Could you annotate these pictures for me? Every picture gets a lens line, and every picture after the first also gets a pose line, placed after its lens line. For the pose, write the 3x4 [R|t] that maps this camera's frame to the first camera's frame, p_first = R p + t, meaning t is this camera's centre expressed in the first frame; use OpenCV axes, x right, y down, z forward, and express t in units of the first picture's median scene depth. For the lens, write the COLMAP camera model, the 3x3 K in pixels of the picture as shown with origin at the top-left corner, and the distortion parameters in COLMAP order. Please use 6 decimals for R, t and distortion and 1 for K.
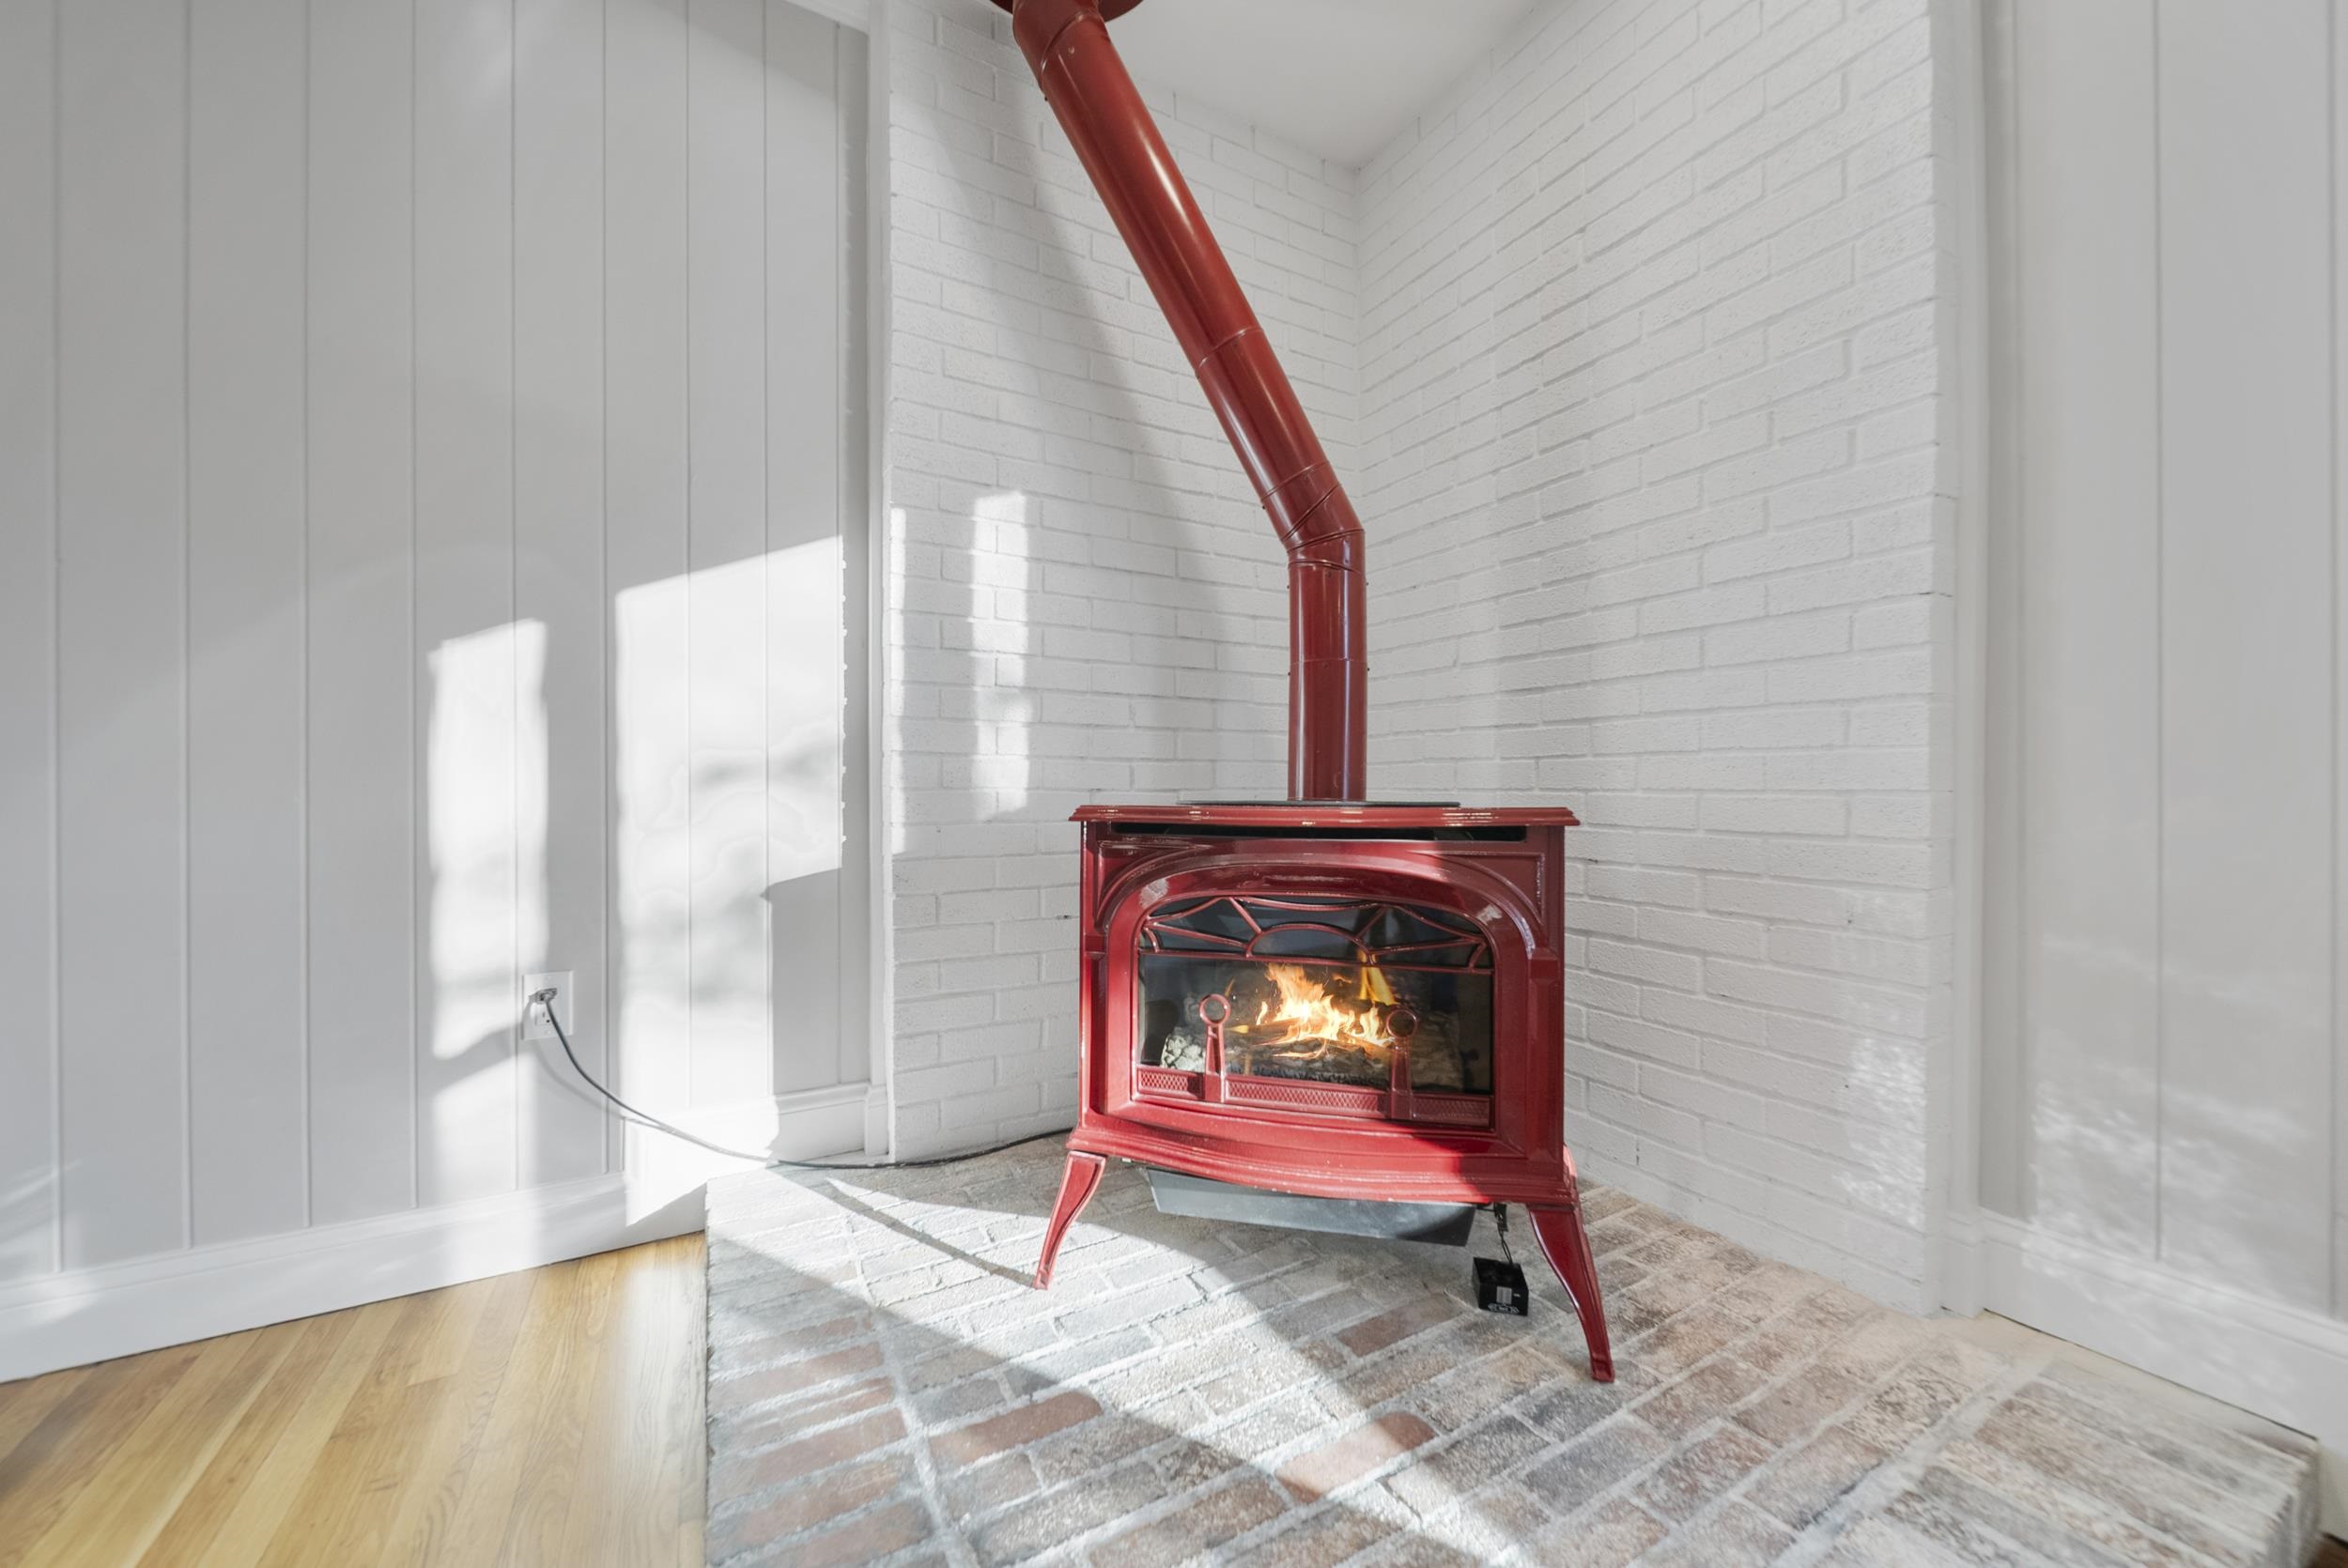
lens RADIAL K [[846.2, 0, 1174.0], [0, 846.2, 784.0], [0, 0, 1]] dist [-0.002011, -0.000171]
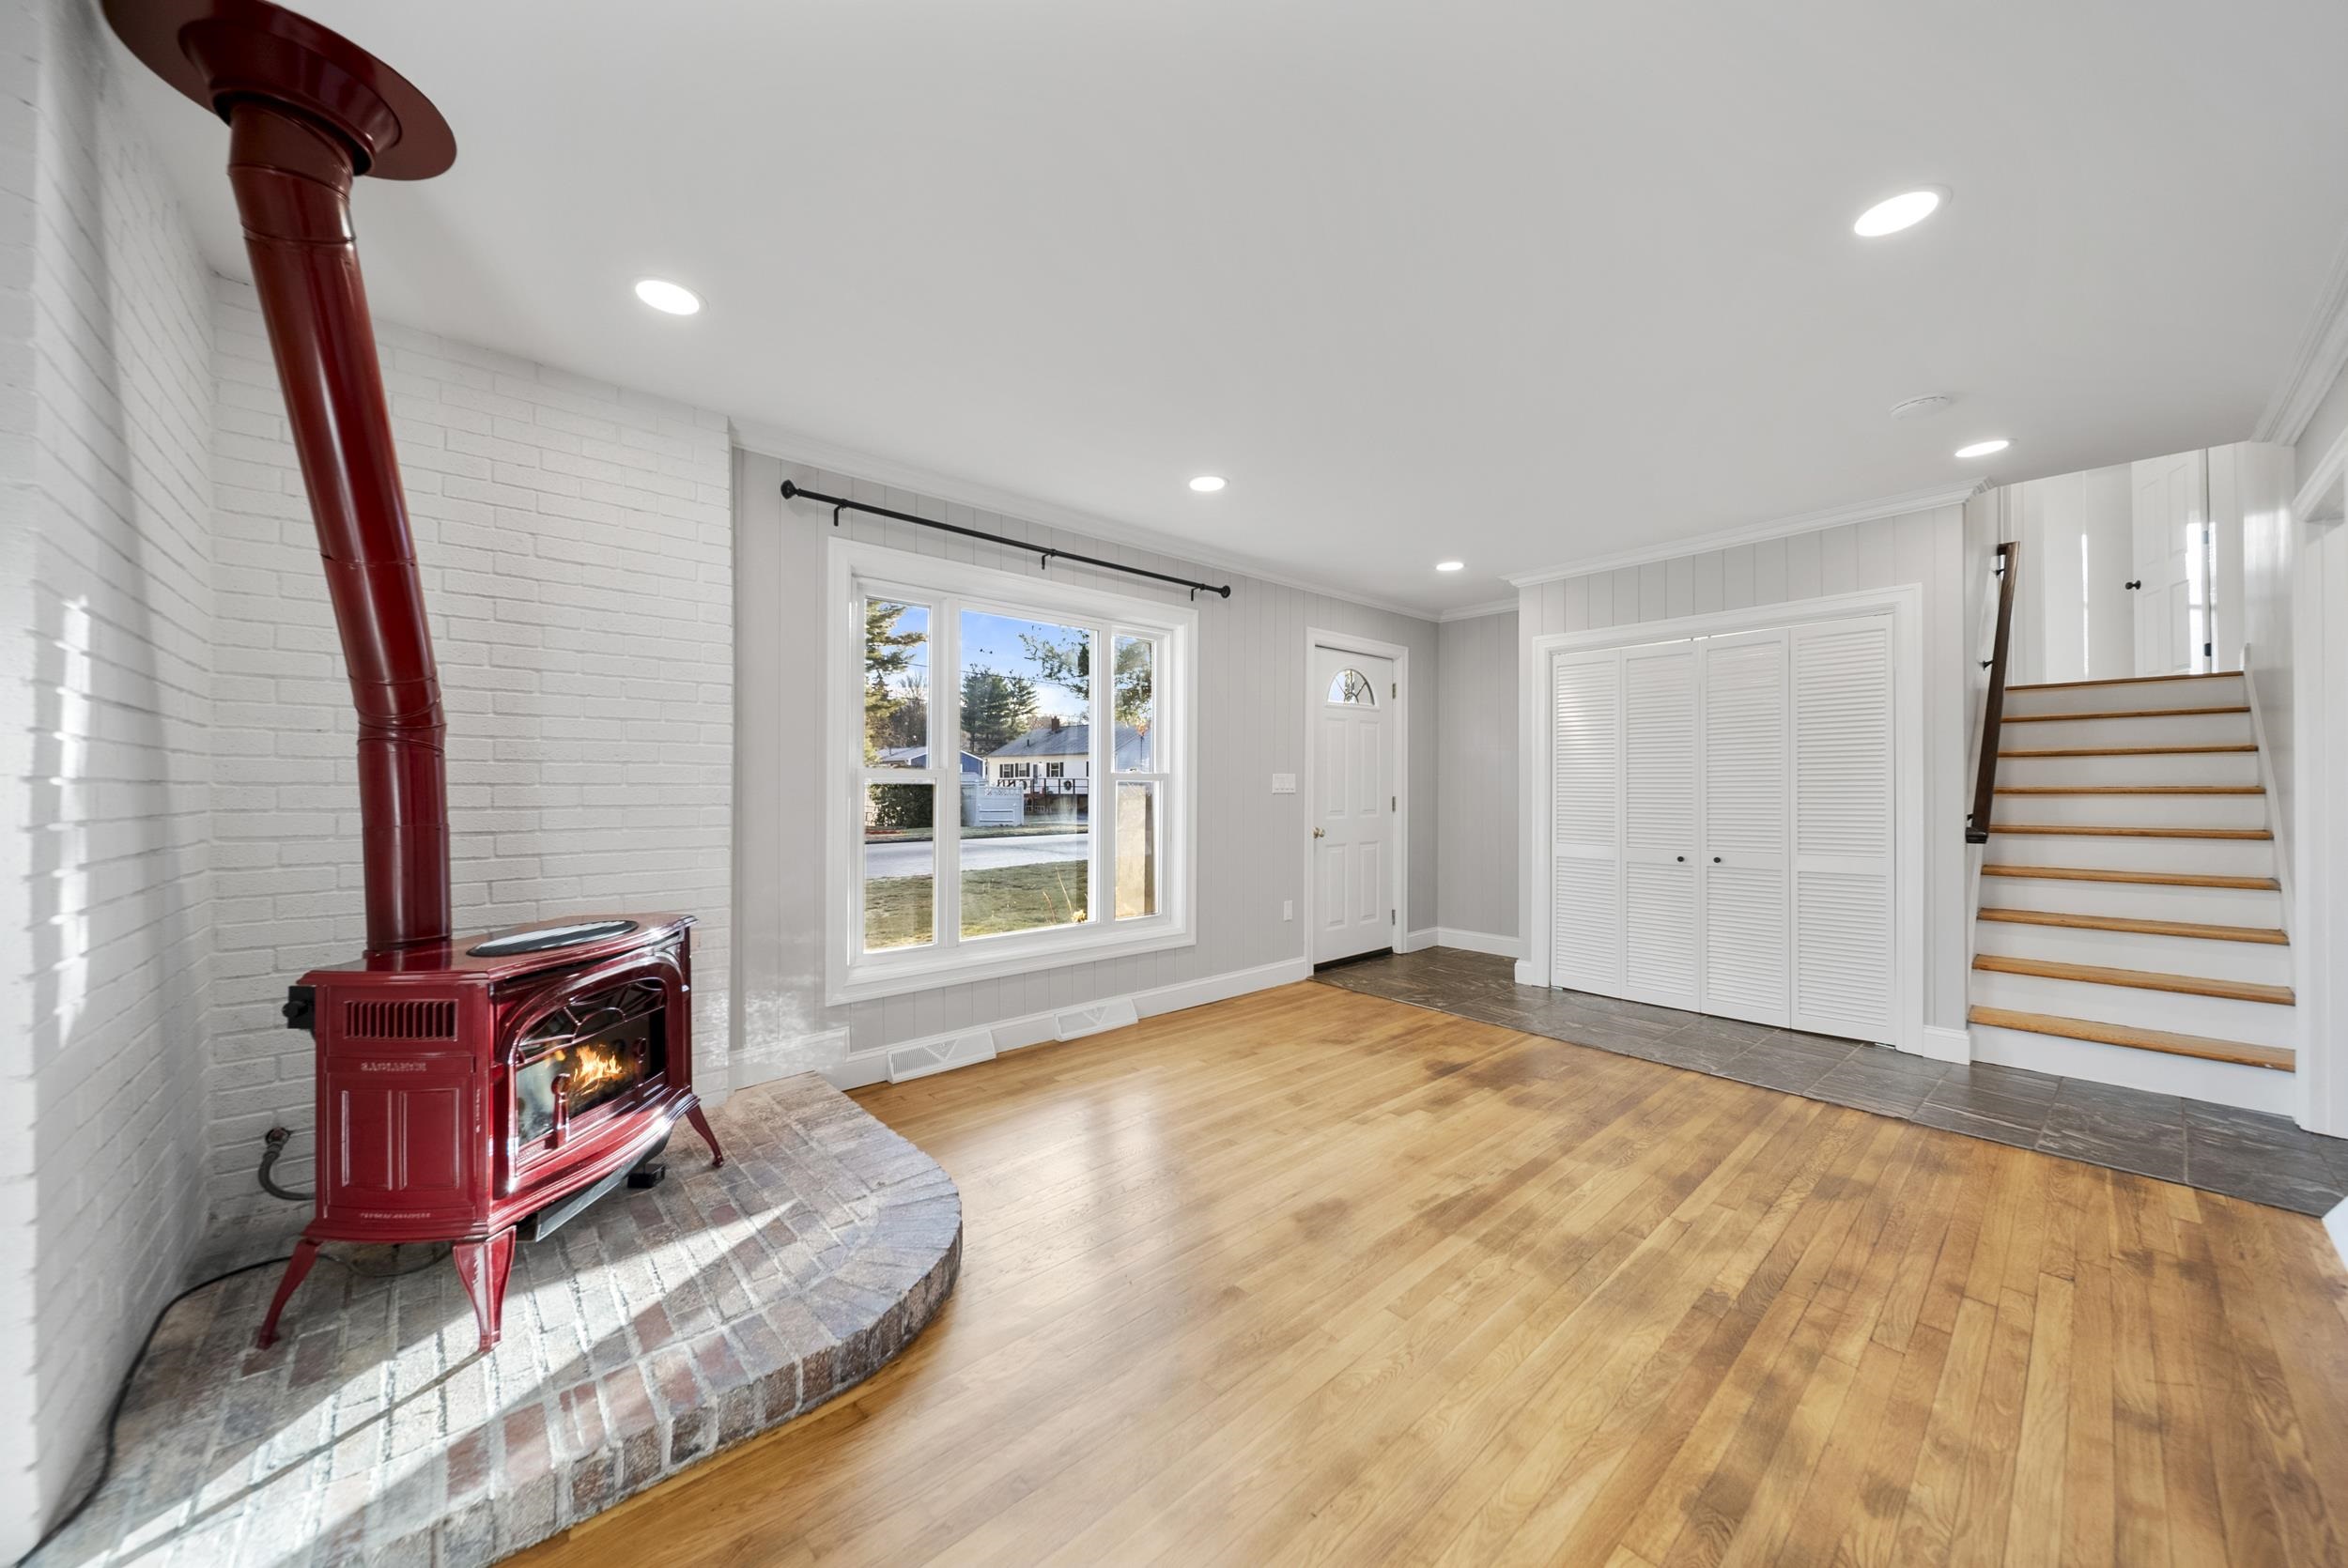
lens RADIAL K [[825.3, 0, 1169.9], [0, 825.3, 776.9], [0, 0, 1]] dist [0.000301, -0.000026]
pose [[-0.229952, 0.012953, 0.973116, -1.739094], [0.004865, 0.999914, -0.012160, -0.269496], [-0.973190, 0.001938, -0.229996, 0.307452]]
